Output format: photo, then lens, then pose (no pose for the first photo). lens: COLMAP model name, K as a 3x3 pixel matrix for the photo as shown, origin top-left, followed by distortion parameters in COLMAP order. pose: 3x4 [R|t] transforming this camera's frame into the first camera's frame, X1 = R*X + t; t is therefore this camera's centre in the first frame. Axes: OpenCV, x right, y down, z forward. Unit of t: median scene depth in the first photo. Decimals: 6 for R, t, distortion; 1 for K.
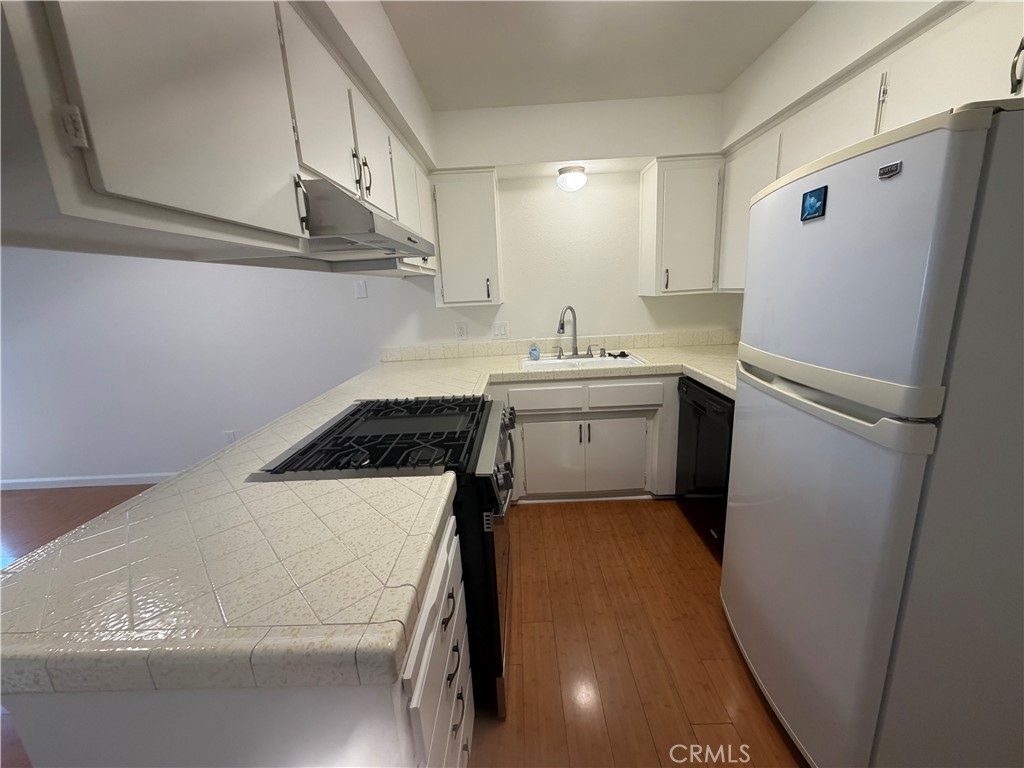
lens RADIAL K [[407.7, 0, 512.8], [0, 407.7, 383.0], [0, 0, 1]] dist [-0.000742, -0.000369]
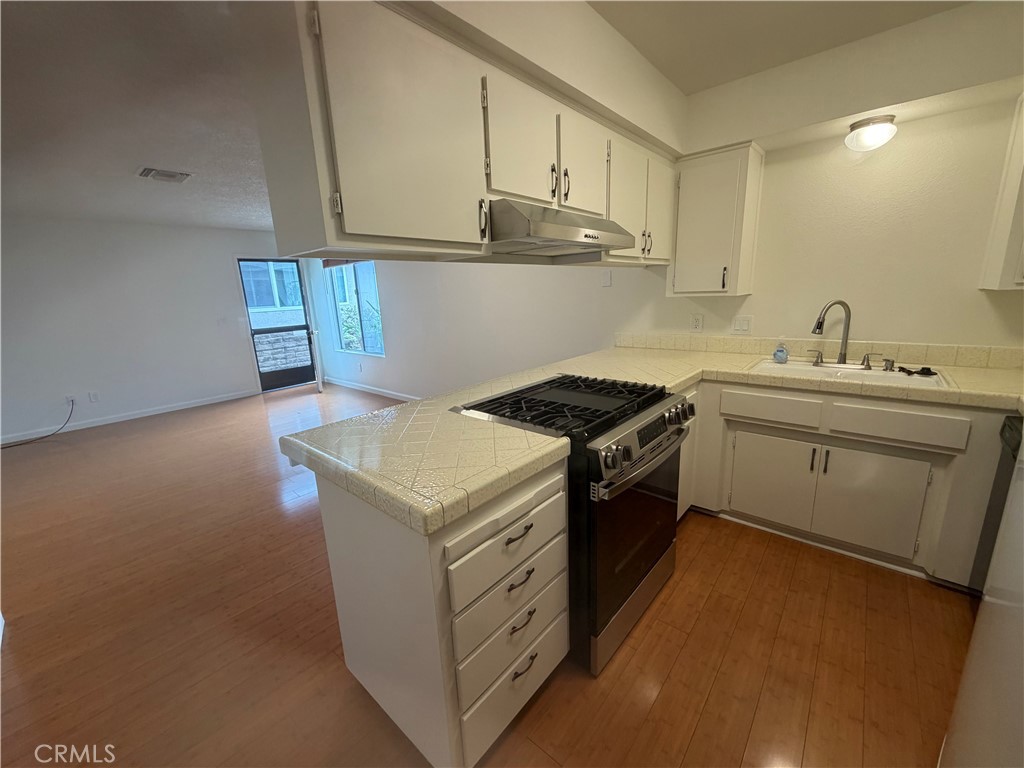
lens RADIAL K [[407.7, 0, 512.4], [0, 407.7, 383.7], [0, 0, 1]] dist [-0.000742, -0.000369]
pose [[0.762540, 0.163155, -0.626029, 0.193908], [-0.144296, 0.986193, 0.081259, -0.003370], [0.630643, 0.028370, 0.775554, -0.004146]]
